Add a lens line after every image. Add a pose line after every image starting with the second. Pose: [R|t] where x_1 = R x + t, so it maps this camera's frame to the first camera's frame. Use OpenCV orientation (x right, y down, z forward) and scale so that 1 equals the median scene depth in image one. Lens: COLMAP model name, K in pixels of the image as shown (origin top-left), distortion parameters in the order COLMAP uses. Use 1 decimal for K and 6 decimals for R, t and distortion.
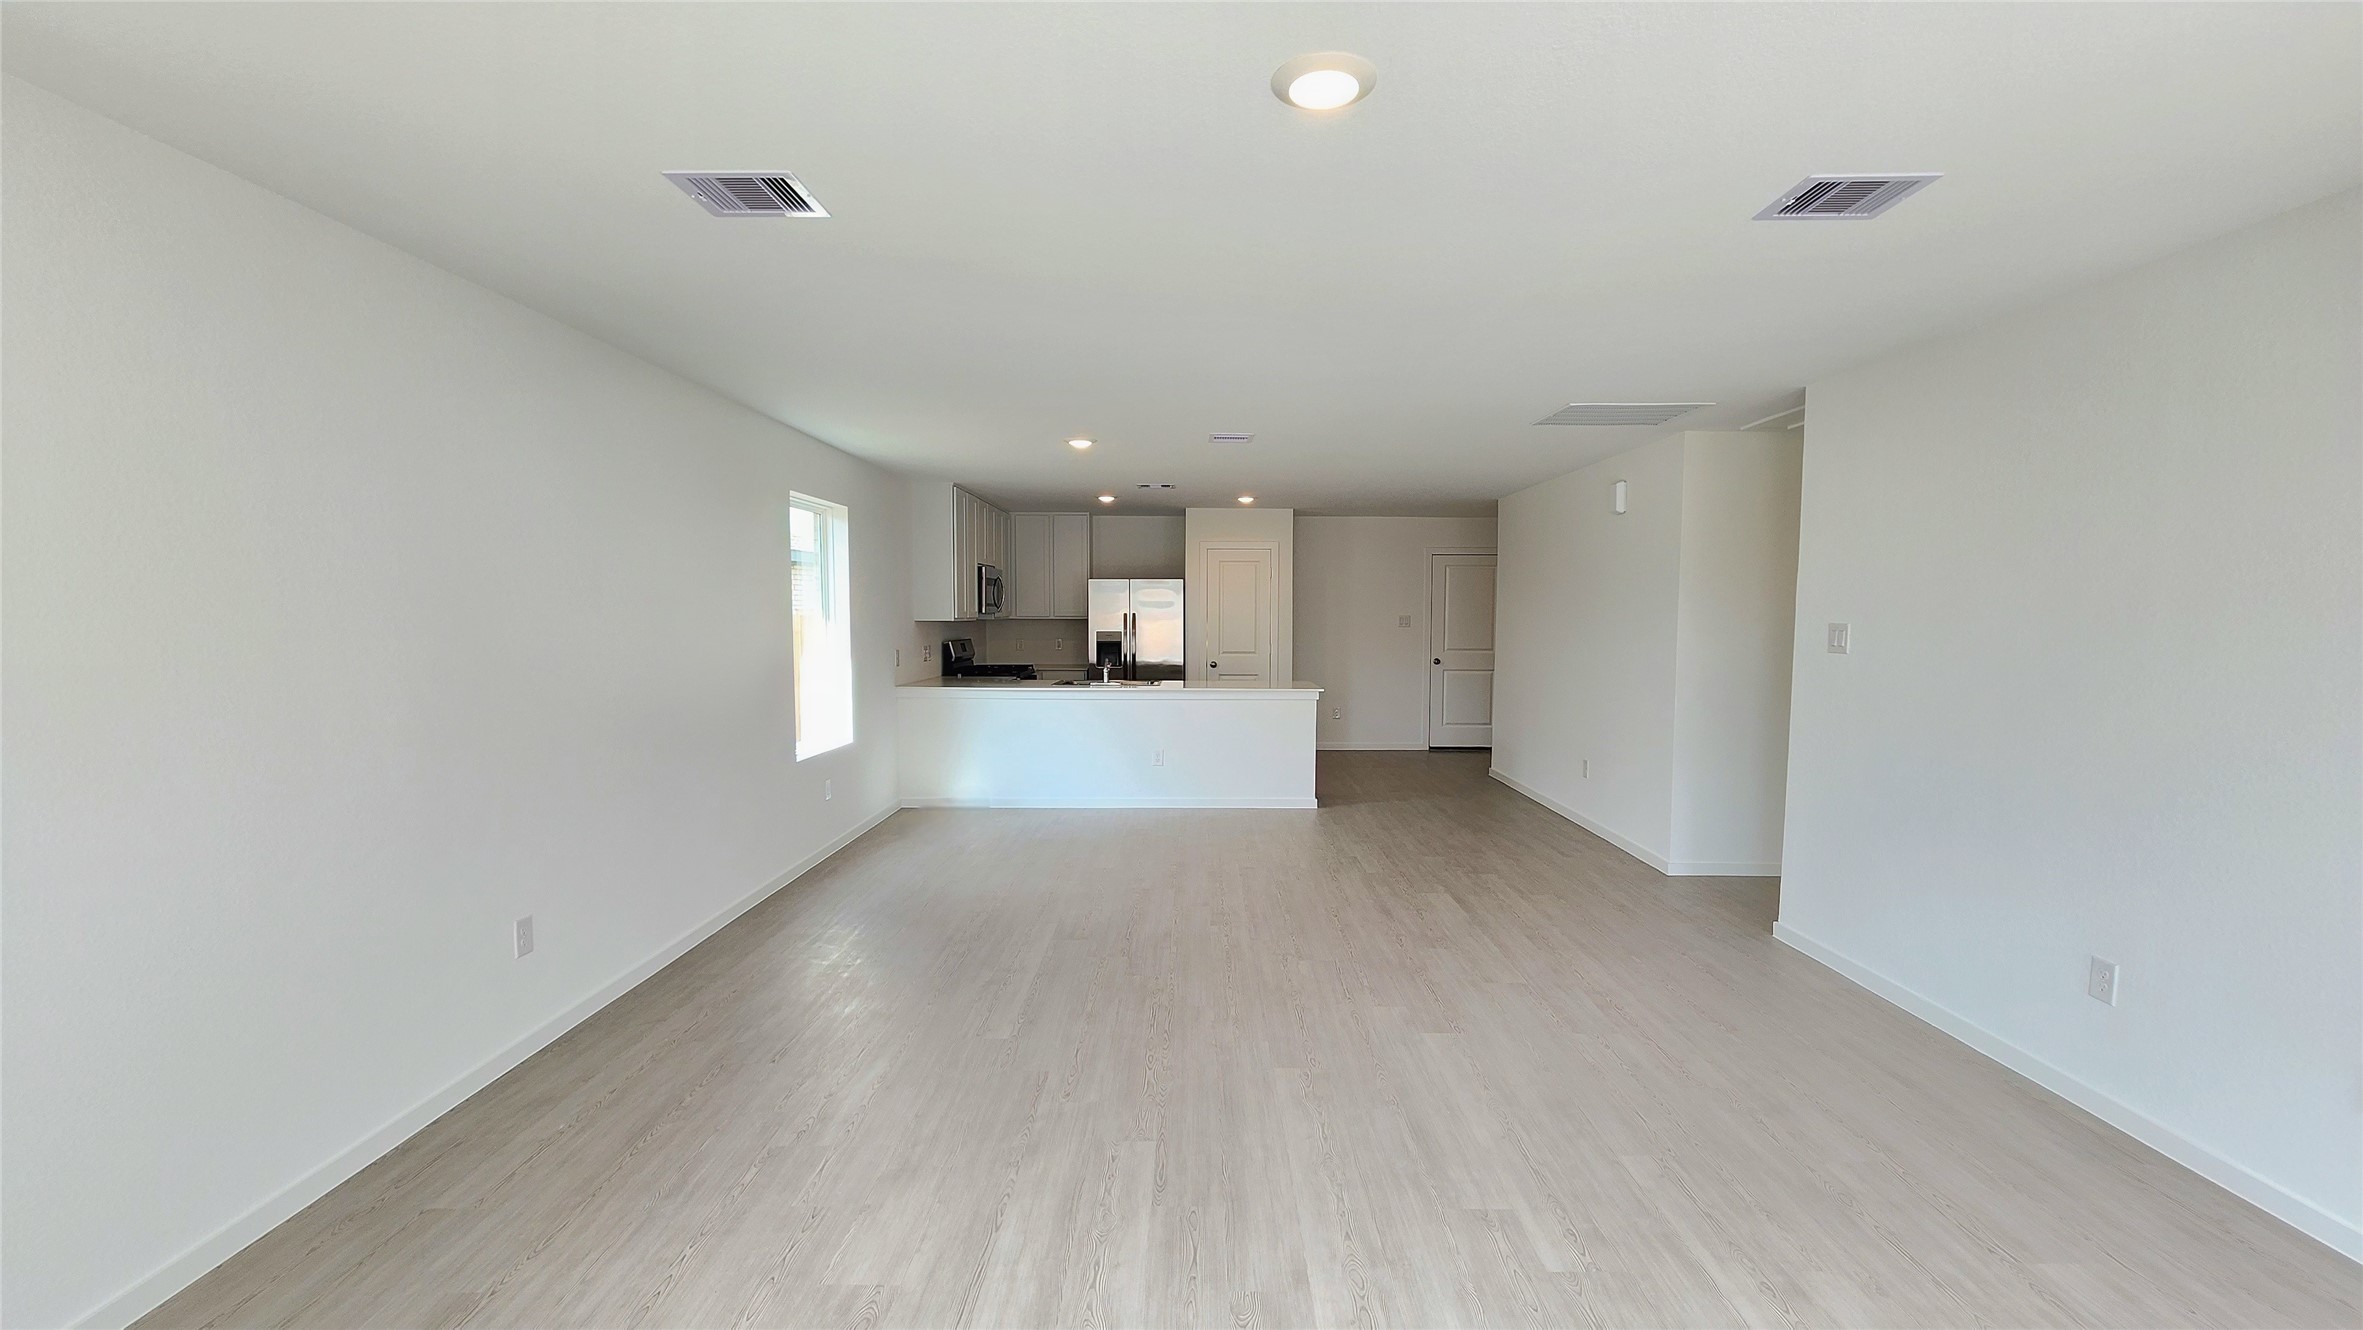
lens RADIAL K [[977.7, 0, 1199.7], [0, 977.7, 673.0], [0, 0, 1]] dist [-0.003814, -0.000058]
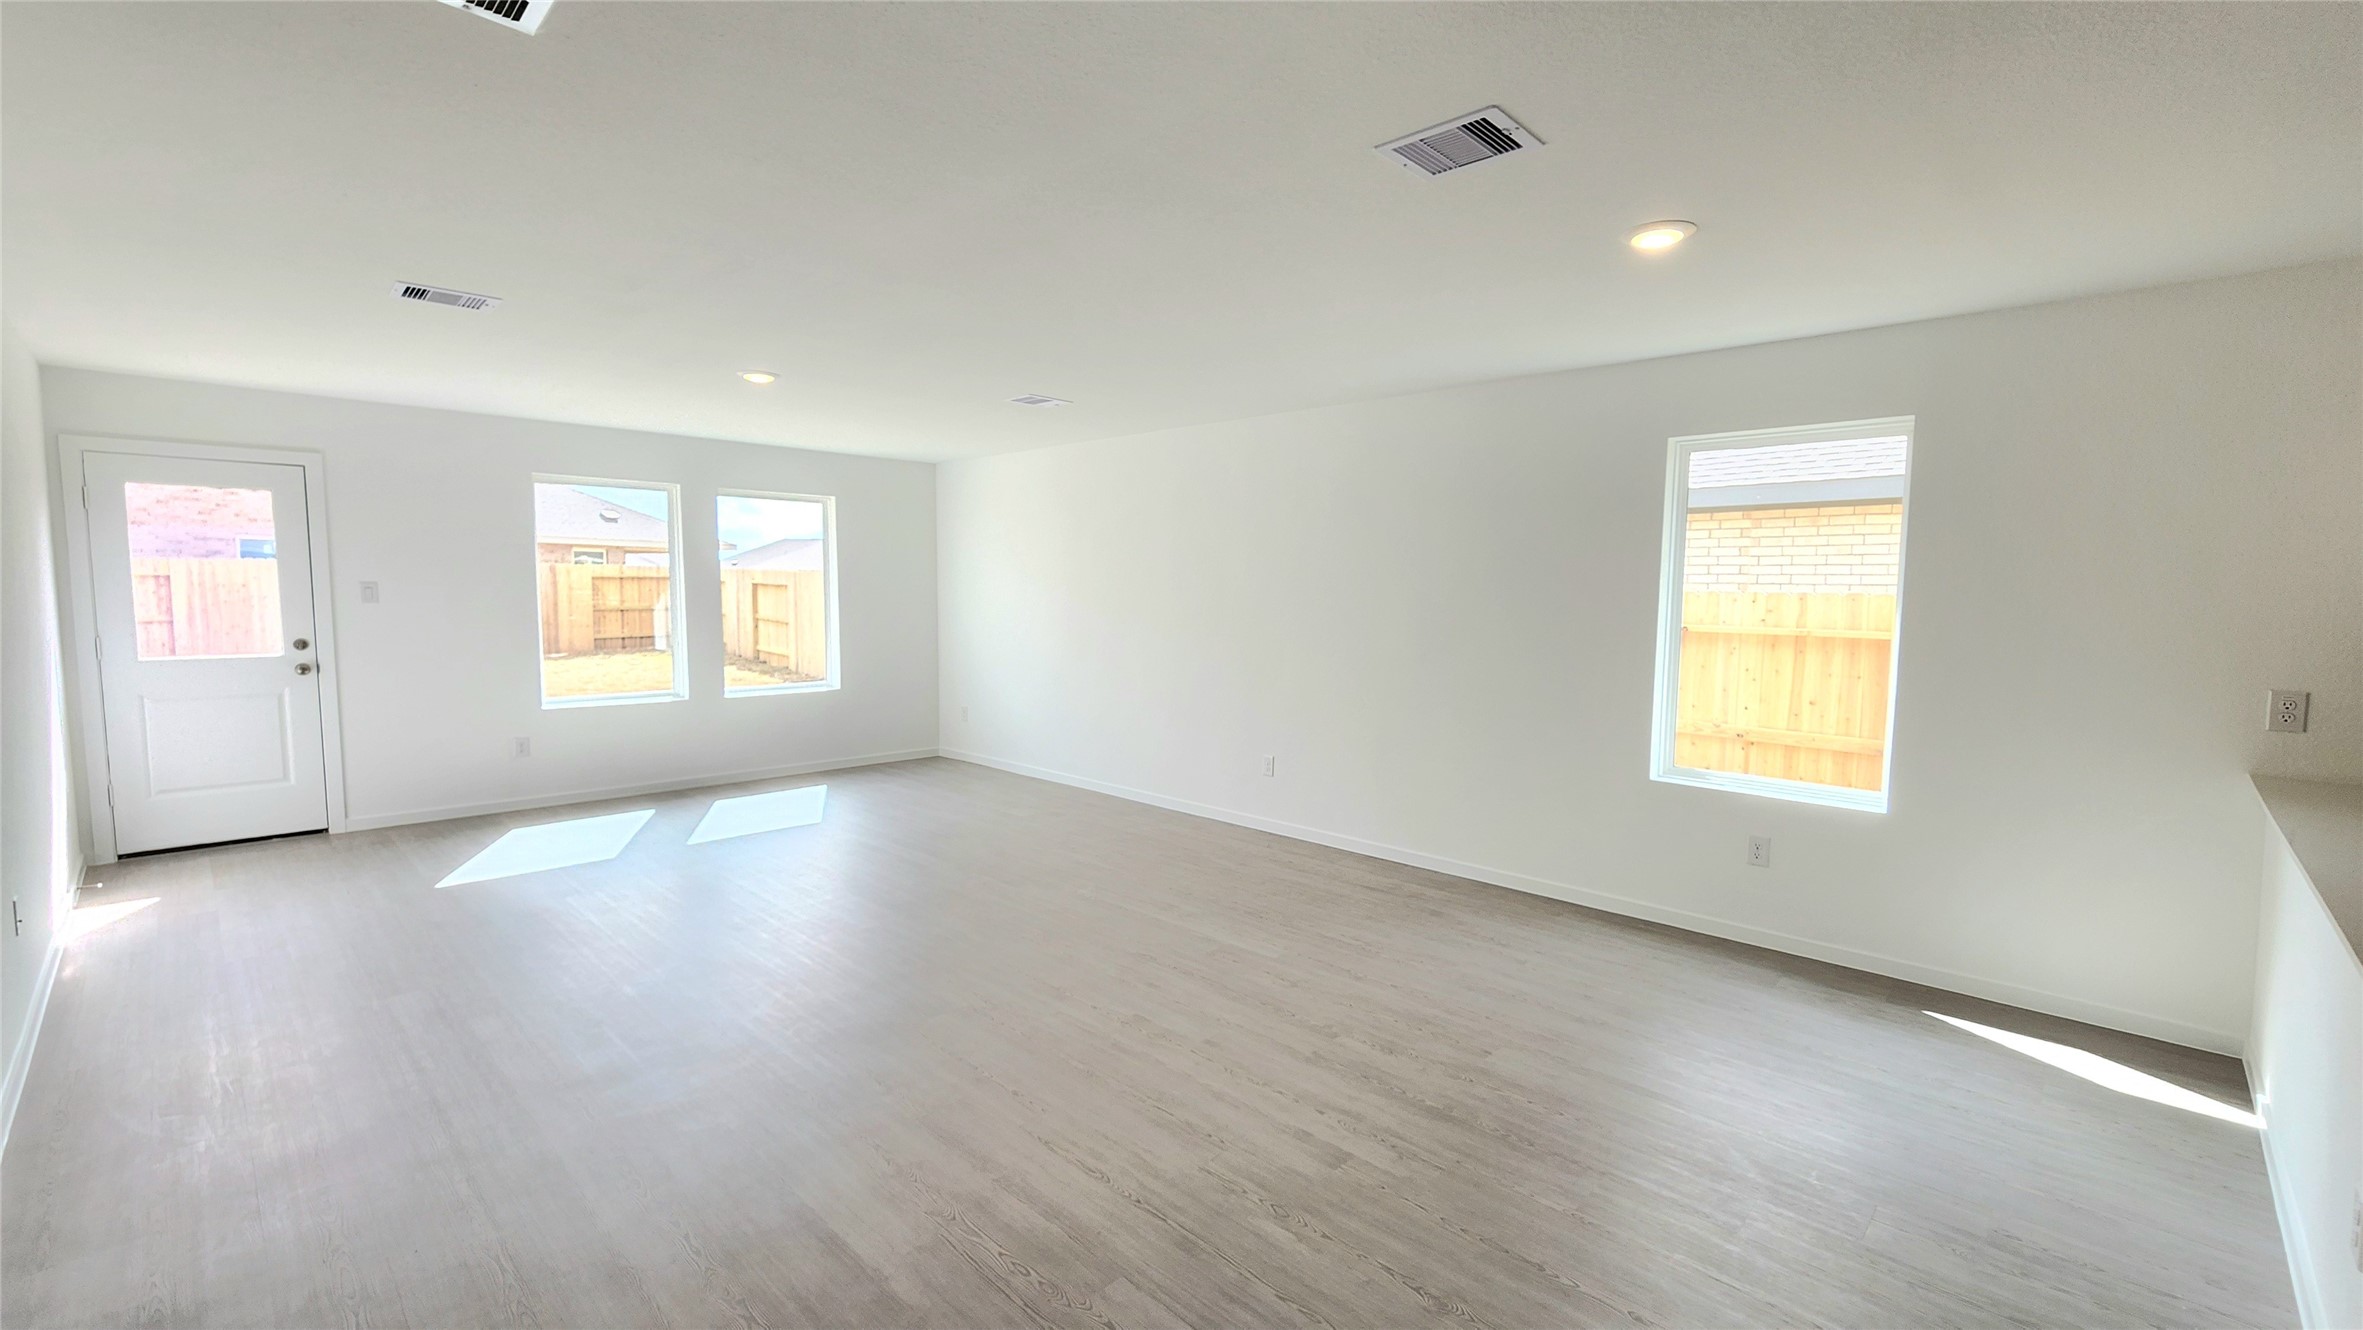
lens RADIAL K [[977.7, 0, 1199.7], [0, 977.7, 673.0], [0, 0, 1]] dist [-0.003814, -0.000058]
pose [[-0.689328, 0.054709, -0.722380, 0.438696], [-0.058665, 0.989654, 0.130931, -0.081018], [0.722070, 0.132633, -0.678987, 1.335877]]
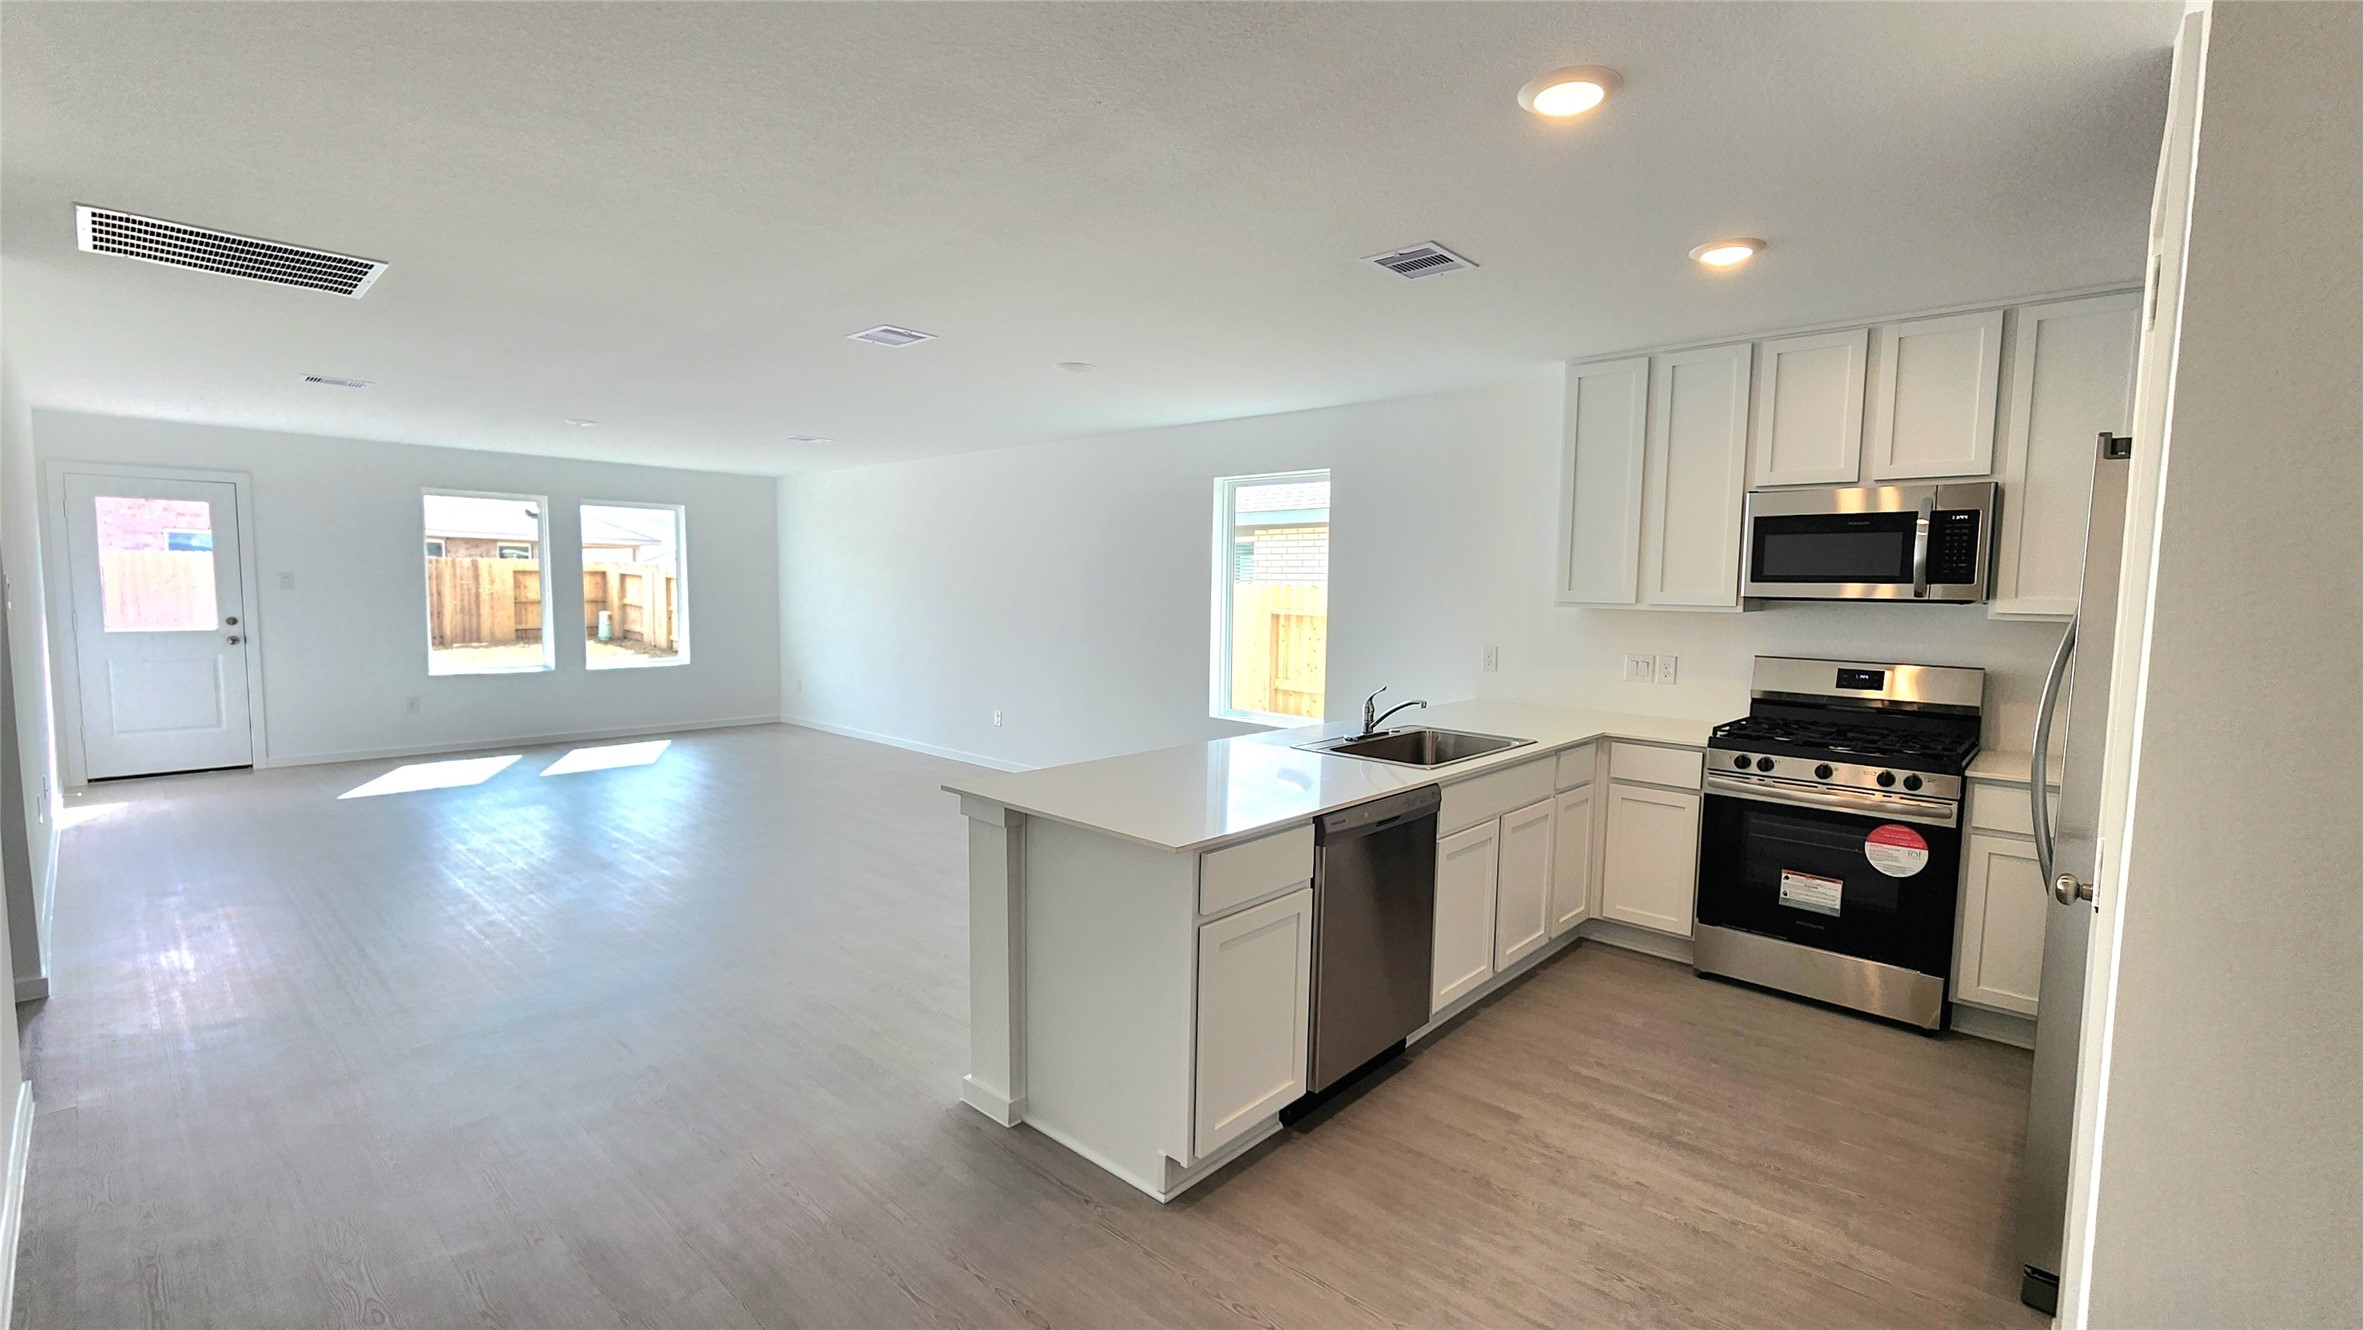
lens RADIAL K [[993.6, 0, 1203.4], [0, 993.6, 673.5], [0, 0, 1]] dist [-0.000473, -0.000298]
pose [[-0.665644, 0.054139, -0.744303, 0.479075], [-0.065388, 0.989298, 0.130438, -0.114582], [0.743399, 0.135494, -0.654981, 1.851080]]
